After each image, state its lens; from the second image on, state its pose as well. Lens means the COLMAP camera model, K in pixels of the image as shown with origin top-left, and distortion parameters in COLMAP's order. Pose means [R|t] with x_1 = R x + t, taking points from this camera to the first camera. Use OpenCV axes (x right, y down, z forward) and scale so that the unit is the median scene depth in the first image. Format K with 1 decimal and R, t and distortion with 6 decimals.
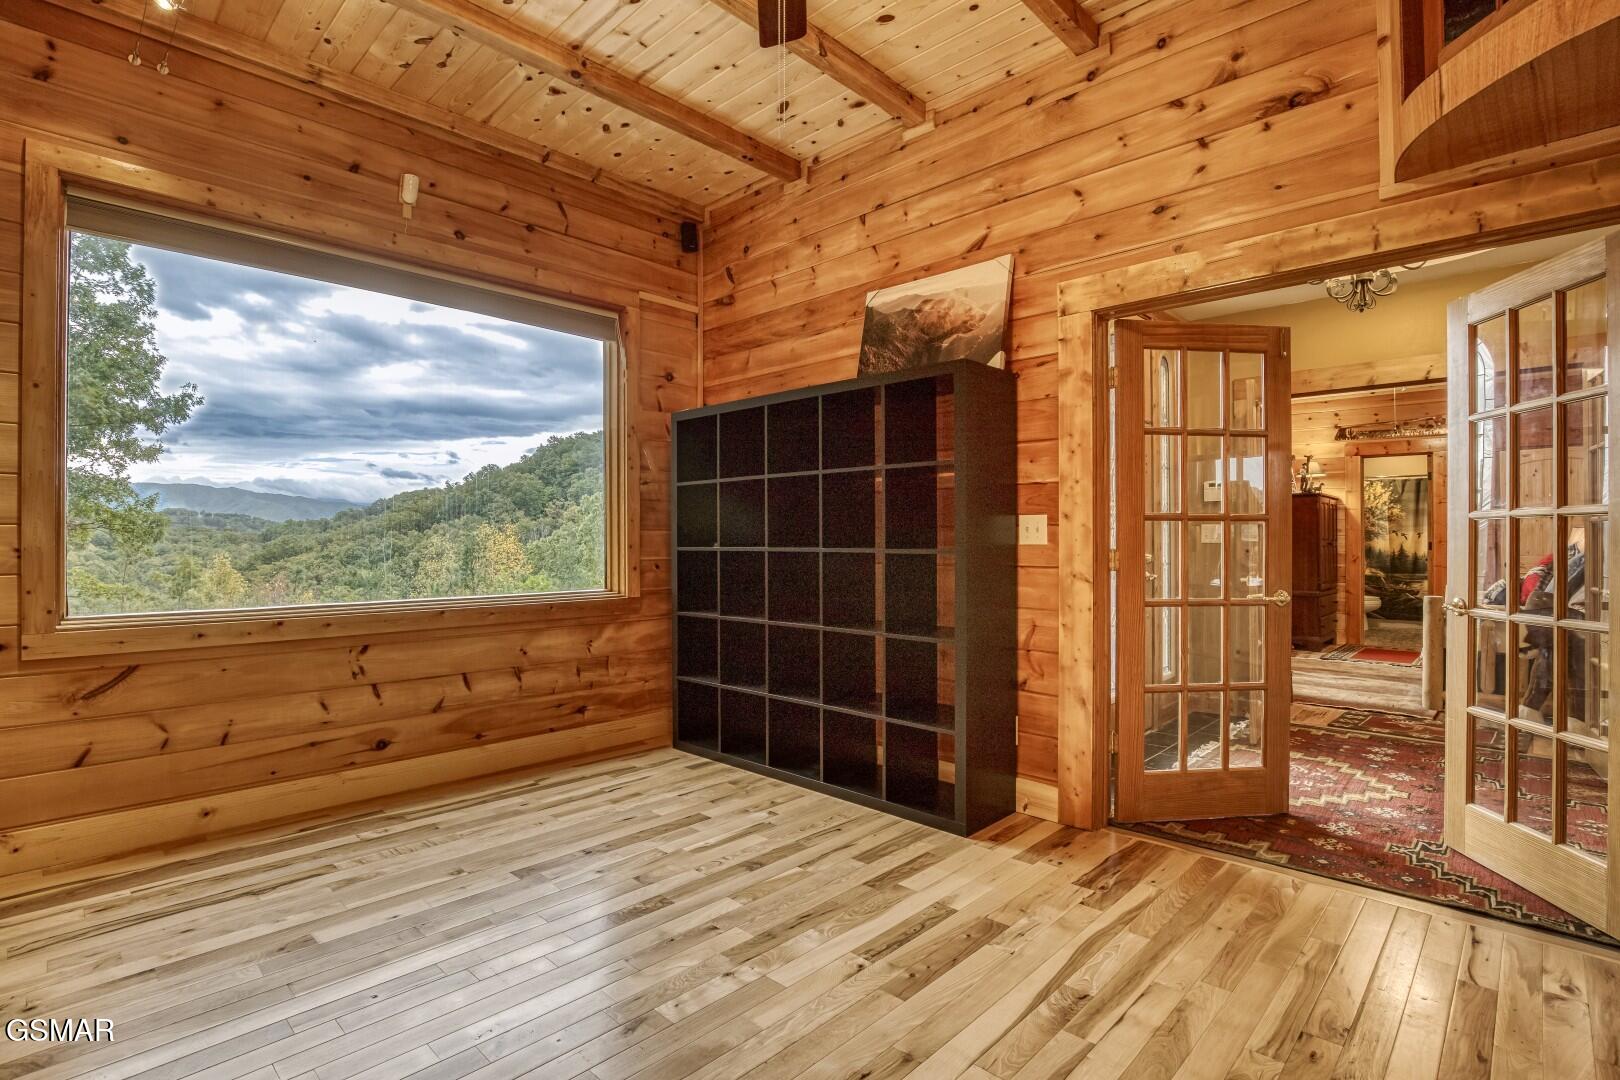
lens RADIAL K [[796.8, 0, 807.2], [0, 796.8, 534.2], [0, 0, 1]] dist [-0.019163, -0.000177]
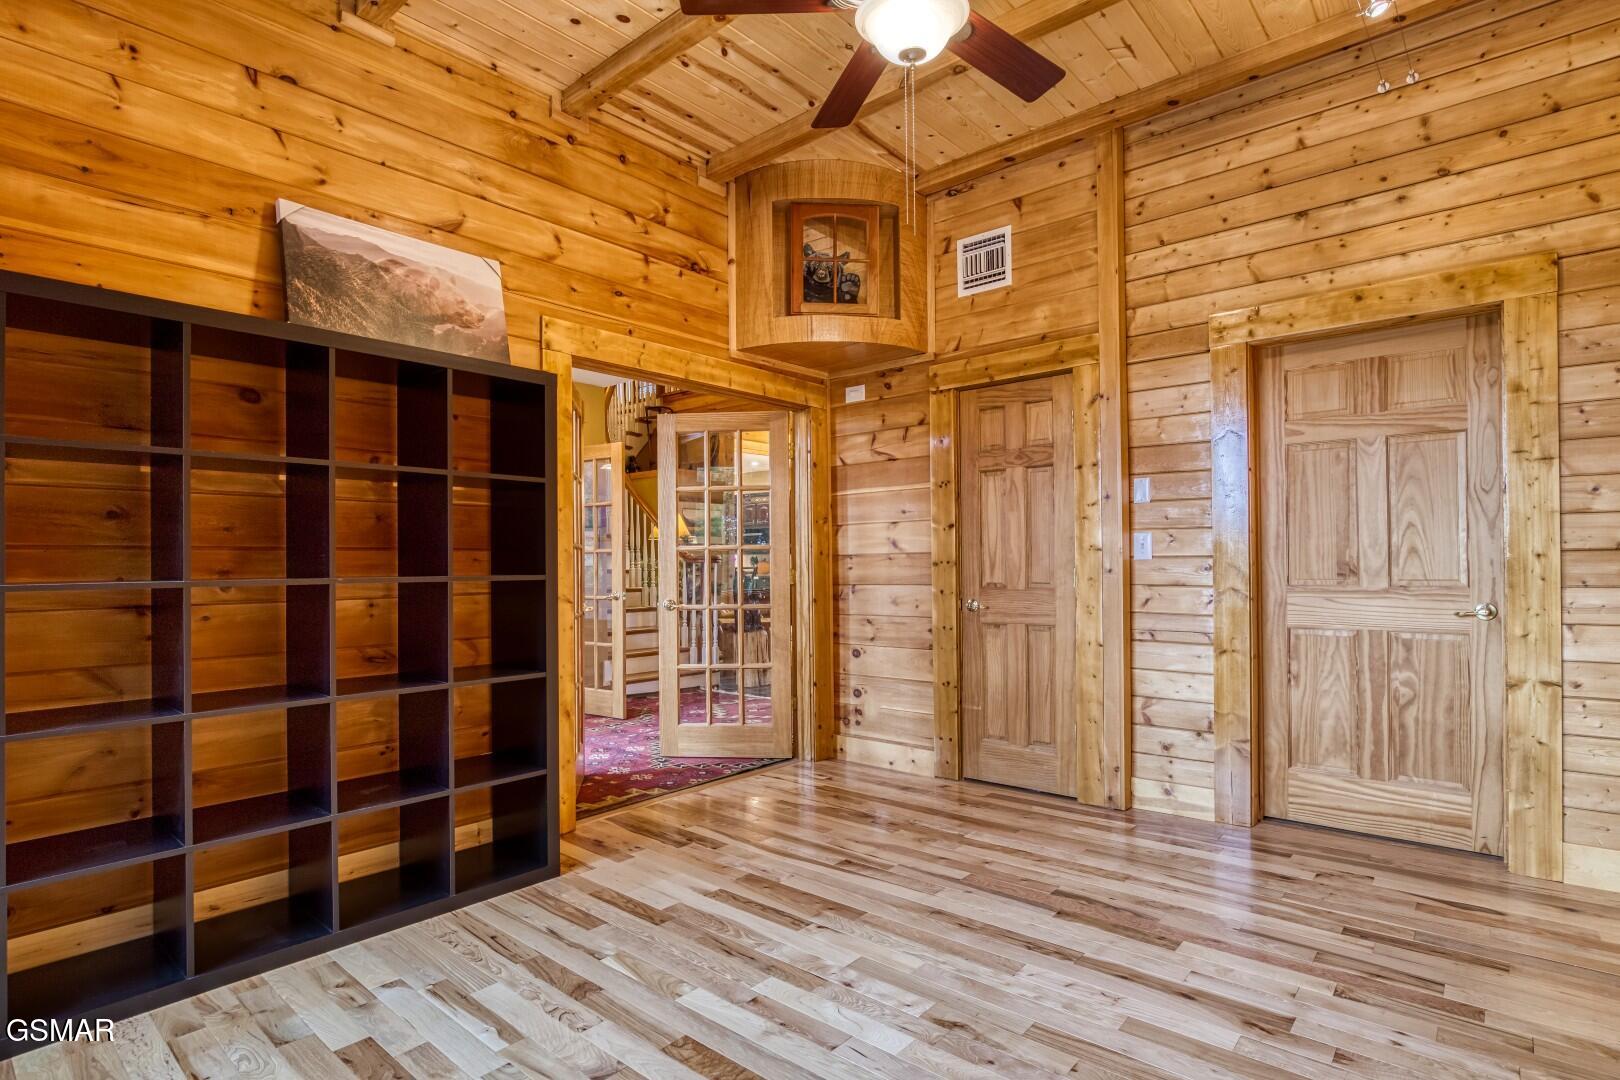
lens RADIAL K [[796.8, 0, 794.9], [0, 796.8, 565.9], [0, 0, 1]] dist [-0.019163, -0.000177]
pose [[-0.040777, -0.001655, 0.999167, -0.799937], [0.003238, 0.999993, 0.001788, 0.008772], [-0.999163, 0.003308, -0.040771, 0.790917]]
